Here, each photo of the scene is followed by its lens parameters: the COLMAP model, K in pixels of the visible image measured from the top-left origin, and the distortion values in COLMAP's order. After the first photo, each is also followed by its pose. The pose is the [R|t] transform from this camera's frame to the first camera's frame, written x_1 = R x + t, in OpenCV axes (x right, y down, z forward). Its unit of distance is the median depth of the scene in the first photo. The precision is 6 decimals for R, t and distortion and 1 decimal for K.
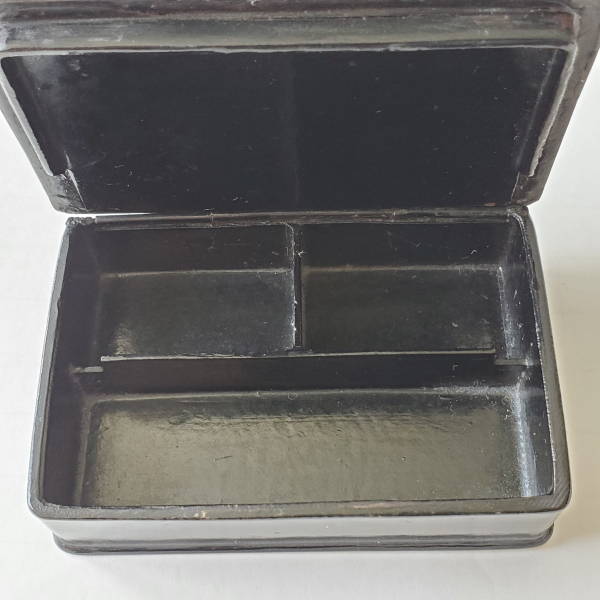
lens RADIAL K [[950.8, 0, 300.0], [0, 950.8, 300.0], [0, 0, 1]] dist [0.111939, -0.746976]
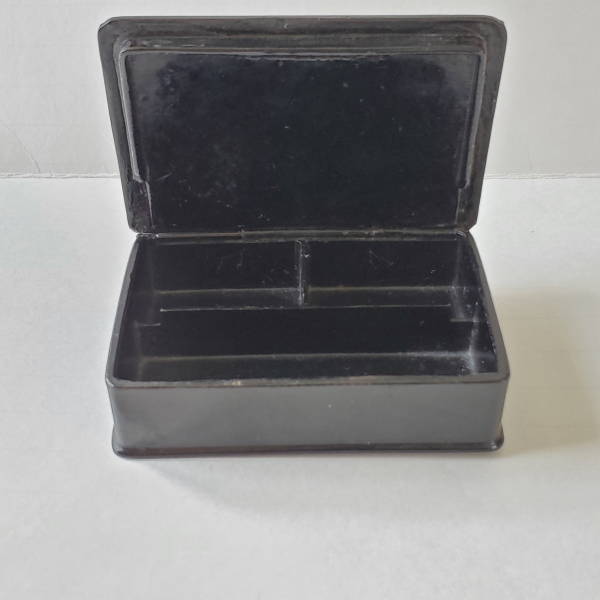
lens RADIAL K [[901.4, 0, 300.0], [0, 901.4, 300.0], [0, 0, 1]] dist [0.008956, -0.068420]
pose [[0.999687, 0.012061, 0.021903, -0.036782], [-0.003086, 0.928787, -0.370601, 0.490554], [-0.024814, 0.370417, 0.928534, -0.184569]]
